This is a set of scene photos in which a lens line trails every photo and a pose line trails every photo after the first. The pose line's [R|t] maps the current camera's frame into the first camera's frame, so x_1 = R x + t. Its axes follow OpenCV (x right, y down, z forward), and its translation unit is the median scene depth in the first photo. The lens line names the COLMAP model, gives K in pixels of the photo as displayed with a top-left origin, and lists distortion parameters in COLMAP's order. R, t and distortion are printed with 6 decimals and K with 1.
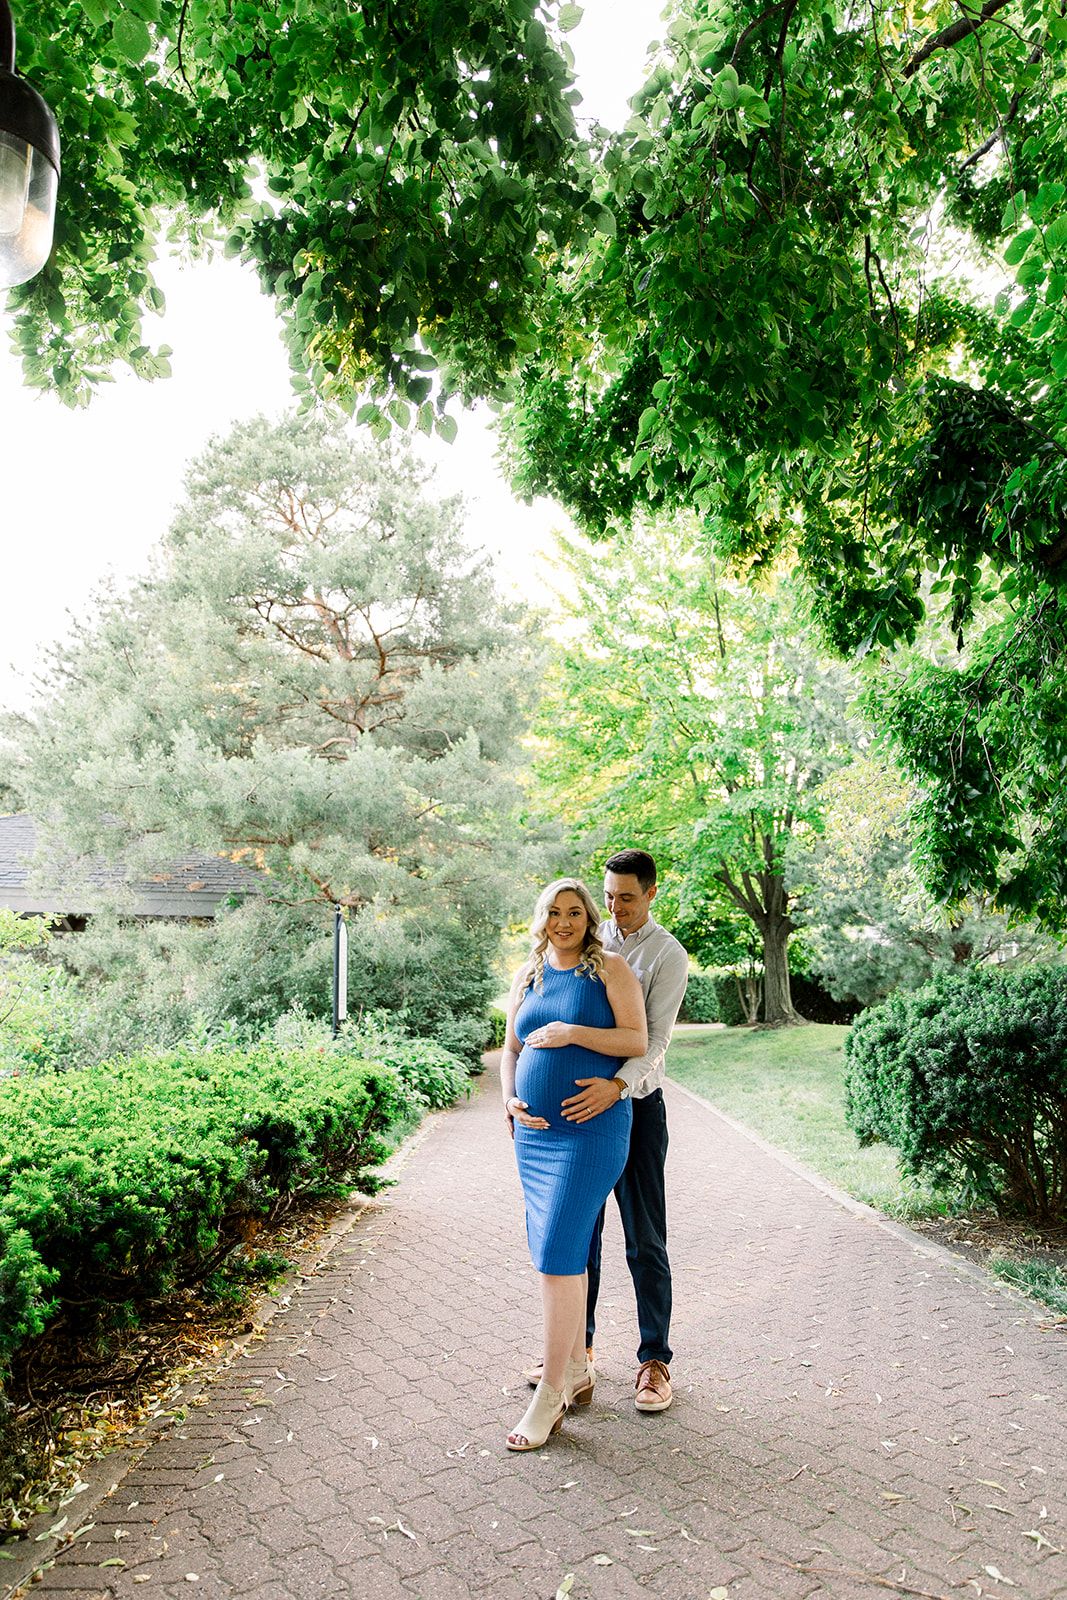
lens RADIAL K [[1226.0, 0, 533.5], [0, 1226.0, 800.0], [0, 0, 1]] dist [0.000145, 0.000932]
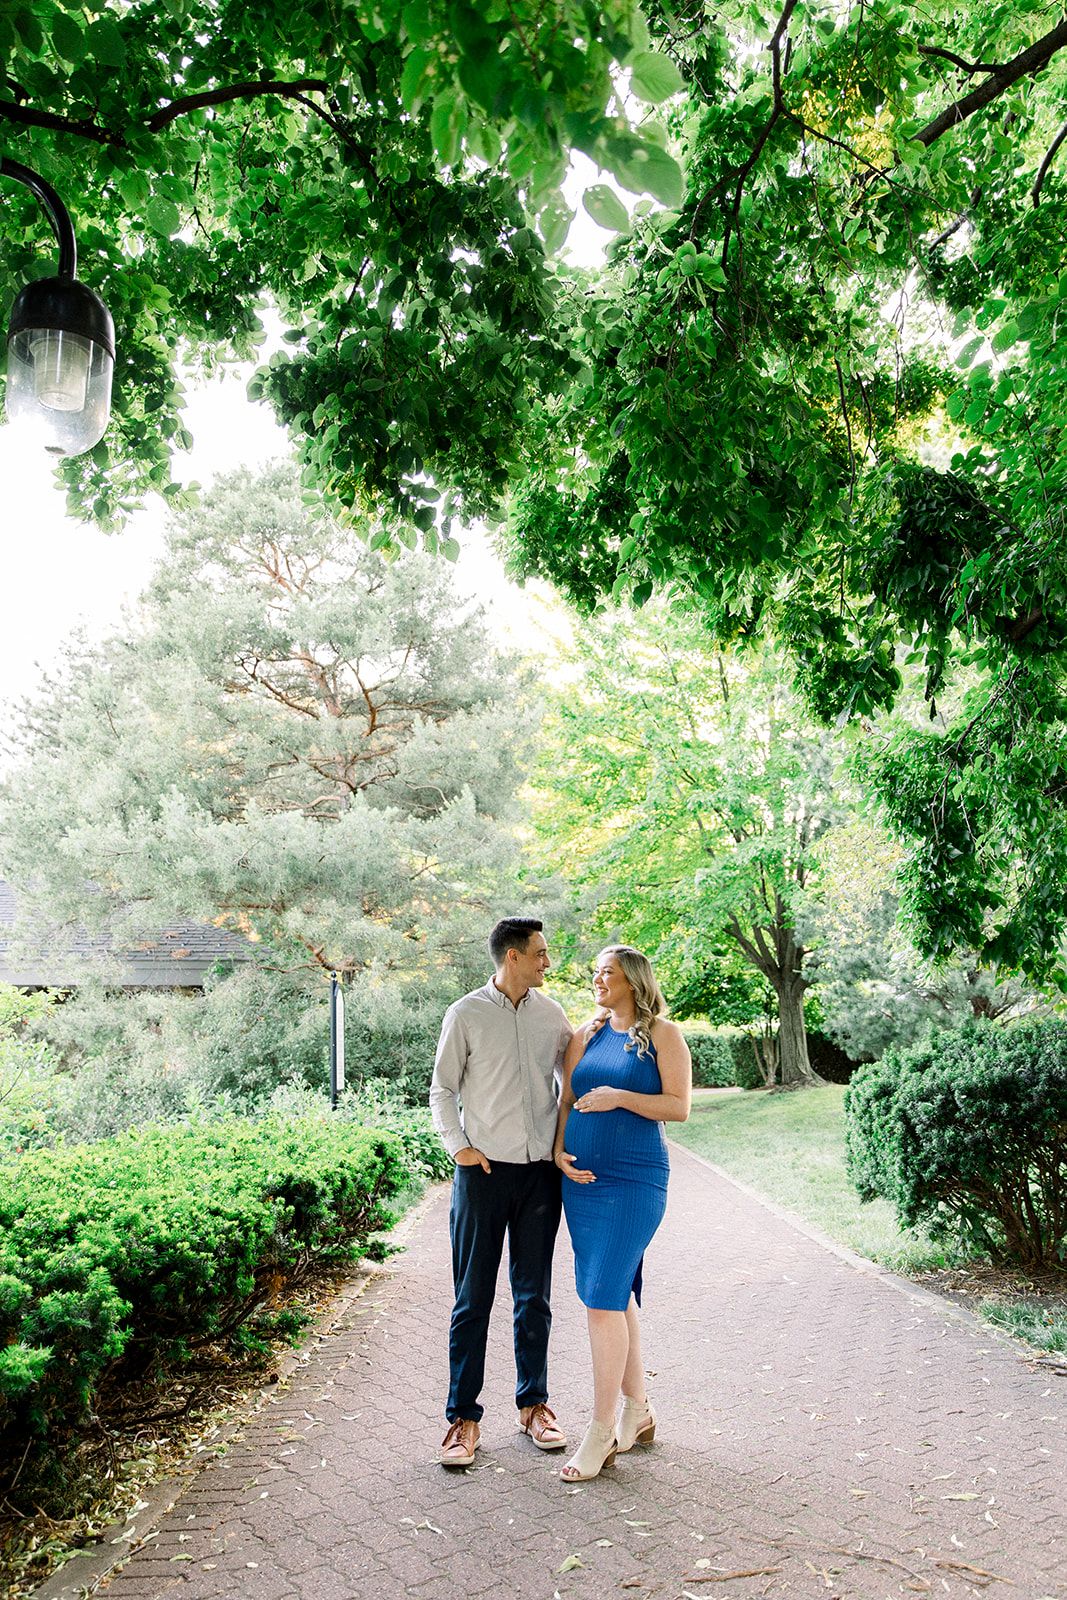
lens RADIAL K [[1362.8, 0, 542.7], [0, 1362.8, 791.6], [0, 0, 1]] dist [0.024258, -0.040310]
pose [[0.999742, -0.021085, 0.008506, 0.000852], [0.021394, 0.999048, -0.038012, -0.021316], [-0.007696, 0.038184, 0.999241, -0.156478]]
